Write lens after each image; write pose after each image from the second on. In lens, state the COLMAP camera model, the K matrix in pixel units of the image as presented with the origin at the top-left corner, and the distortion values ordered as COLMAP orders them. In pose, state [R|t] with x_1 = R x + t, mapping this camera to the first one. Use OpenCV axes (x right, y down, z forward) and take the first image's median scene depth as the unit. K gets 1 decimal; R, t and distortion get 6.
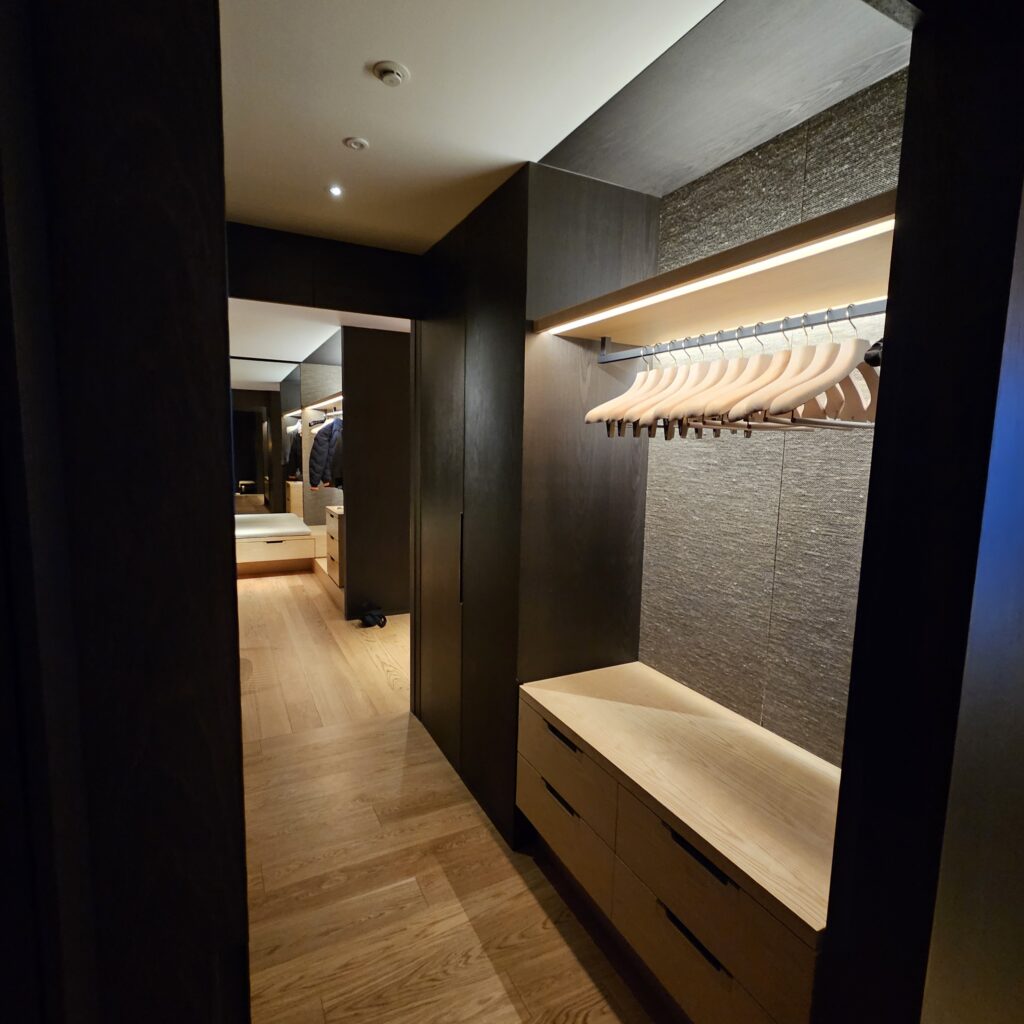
lens RADIAL K [[560.7, 0, 510.0], [0, 560.7, 511.9], [0, 0, 1]] dist [-0.001148, -0.003265]
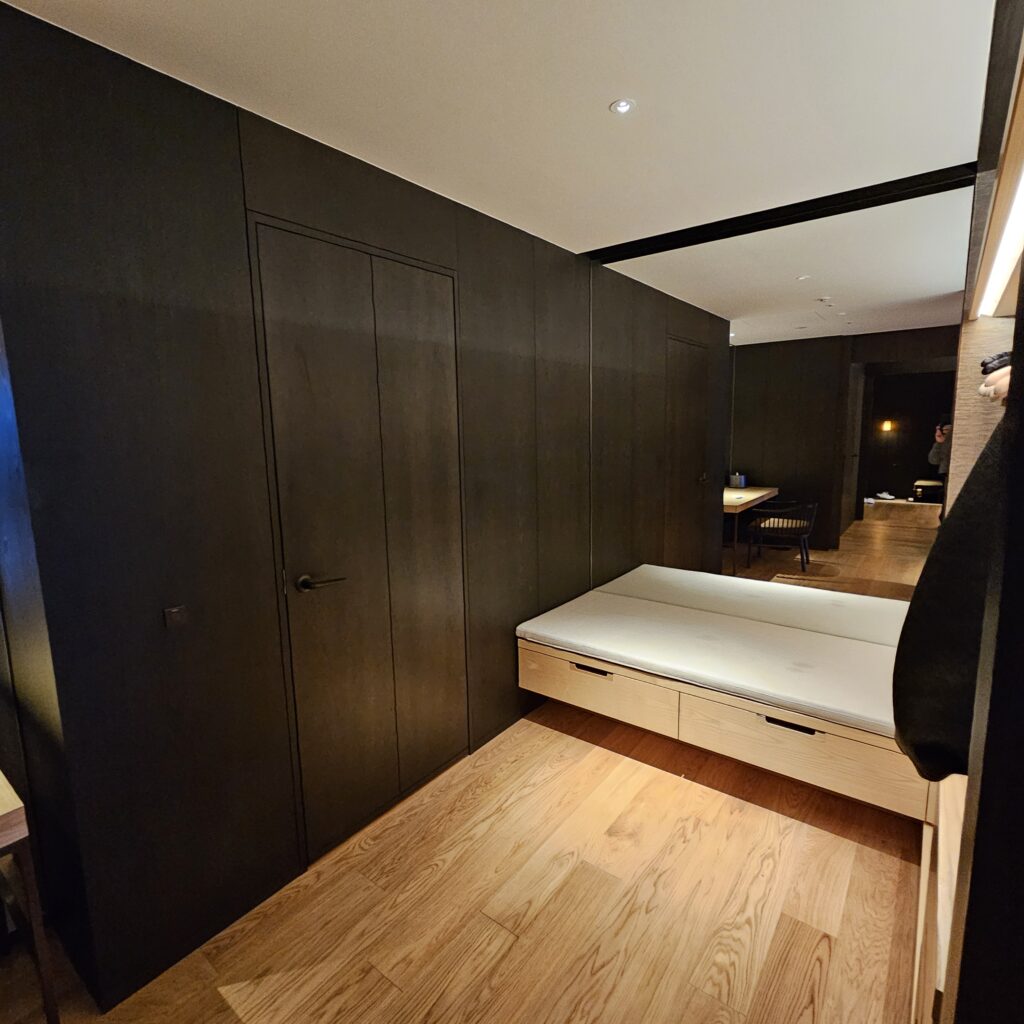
lens RADIAL K [[560.7, 0, 511.3], [0, 560.7, 510.2], [0, 0, 1]] dist [-0.001148, -0.003265]
pose [[0.414885, 0.106858, -0.903577, -0.088239], [-0.078749, 0.993570, 0.081342, -0.037412], [0.906459, 0.037408, 0.420633, 0.307664]]
